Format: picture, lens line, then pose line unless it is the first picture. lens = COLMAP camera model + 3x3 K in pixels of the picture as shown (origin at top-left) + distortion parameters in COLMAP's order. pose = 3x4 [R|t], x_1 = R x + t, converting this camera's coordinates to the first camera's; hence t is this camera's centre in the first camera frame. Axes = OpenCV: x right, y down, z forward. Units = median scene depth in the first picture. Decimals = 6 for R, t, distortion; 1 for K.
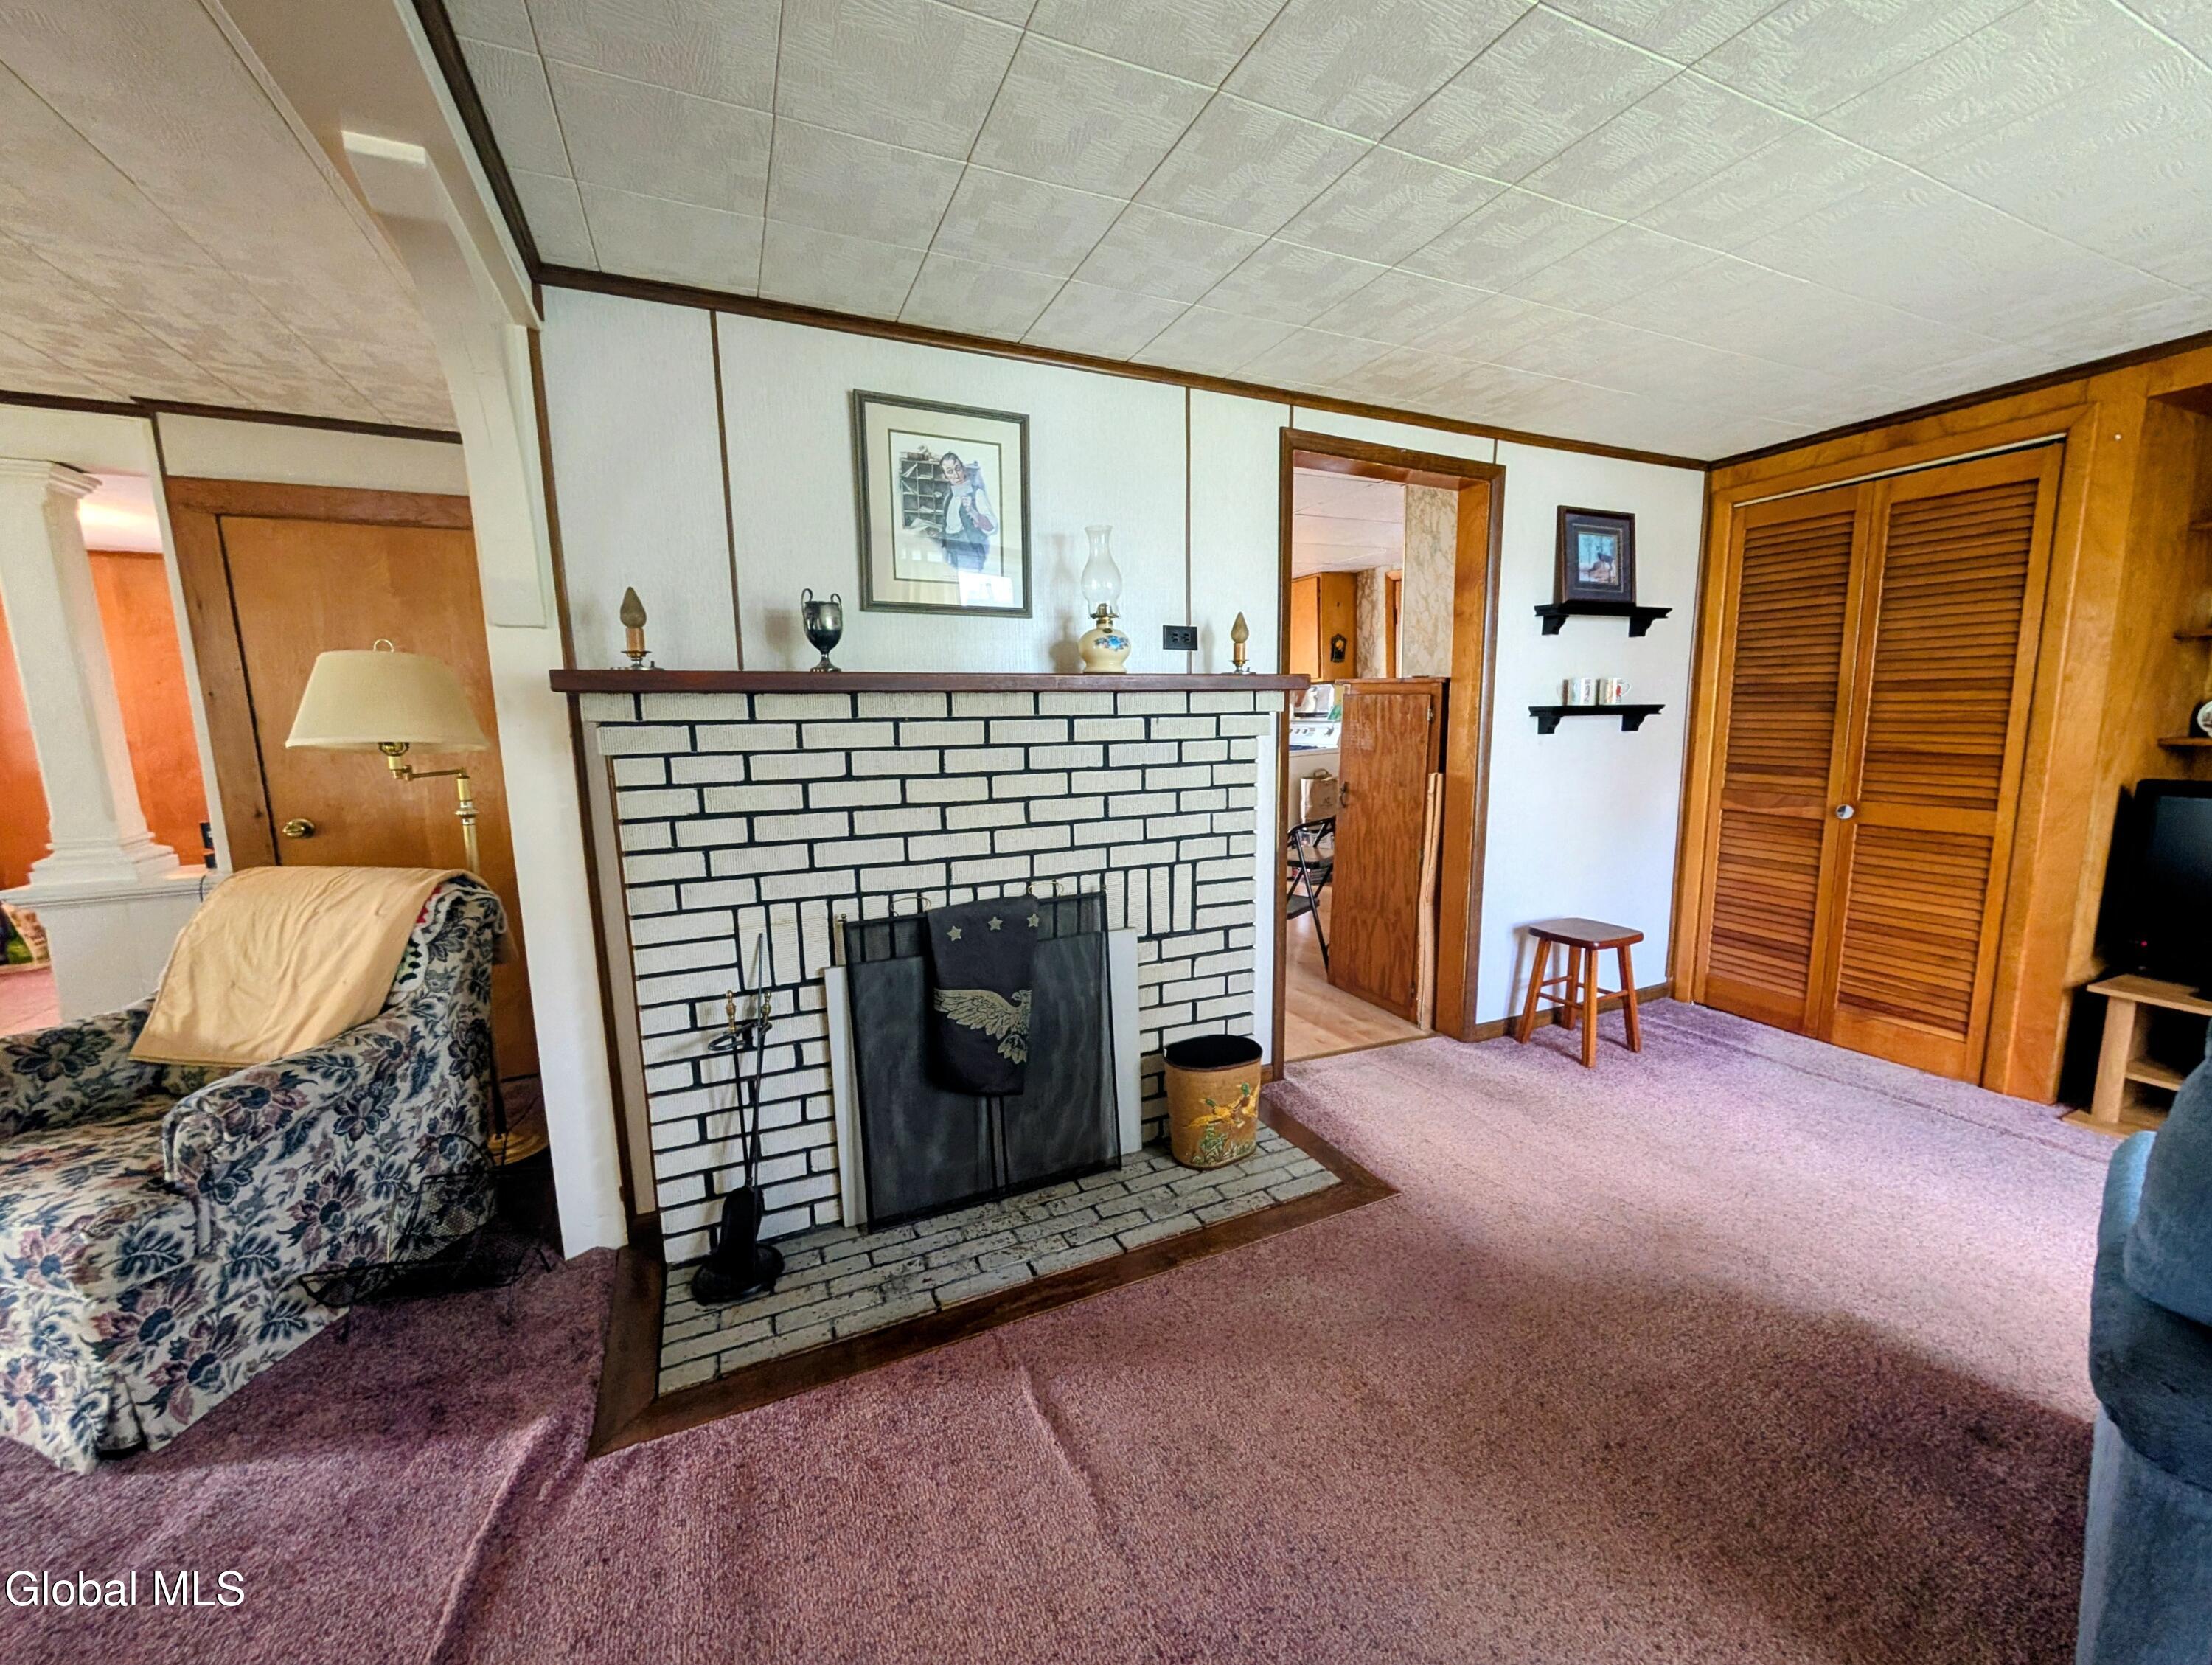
lens RADIAL K [[853.3, 0, 1106.4], [0, 853.3, 838.2], [0, 0, 1]] dist [0.000538, 0.000517]
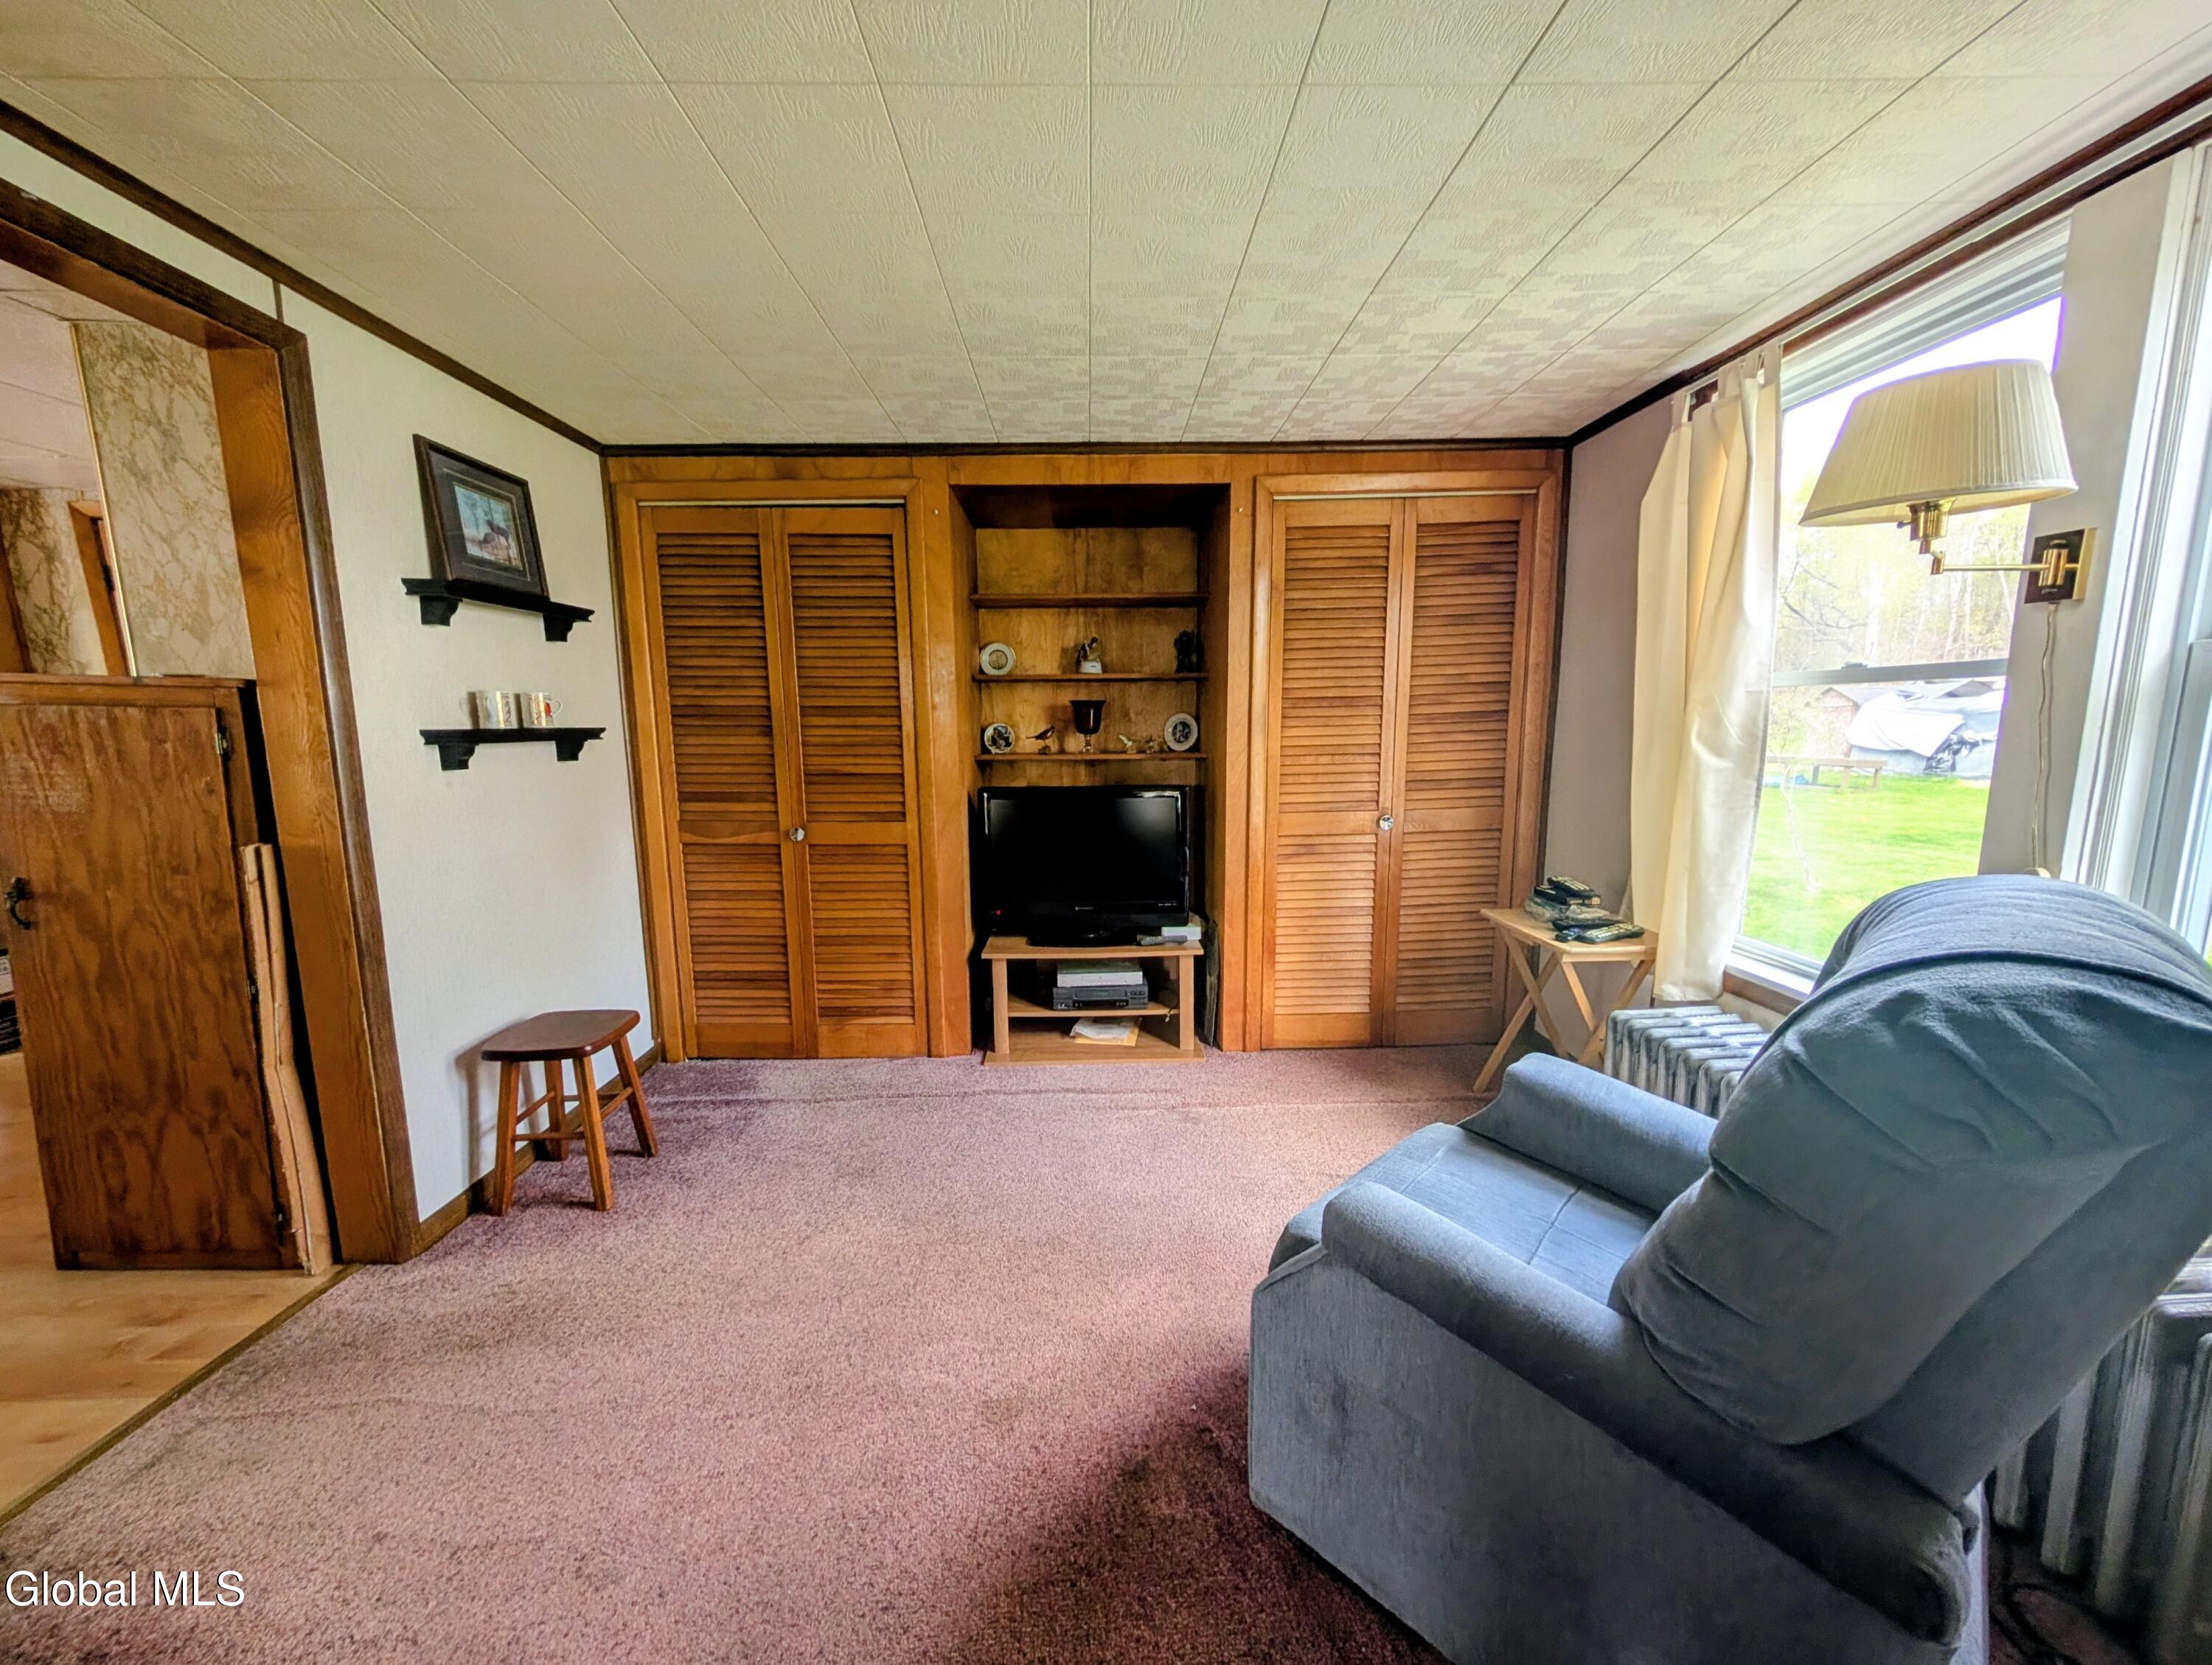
lens RADIAL K [[832.2, 0, 1110.9], [0, 832.2, 838.5], [0, 0, 1]] dist [-0.009684, 0.003089]
pose [[0.382696, -0.118130, 0.916291, 0.097340], [0.134186, 0.988382, 0.071380, -0.043354], [-0.914077, 0.095637, 0.394102, 0.254543]]
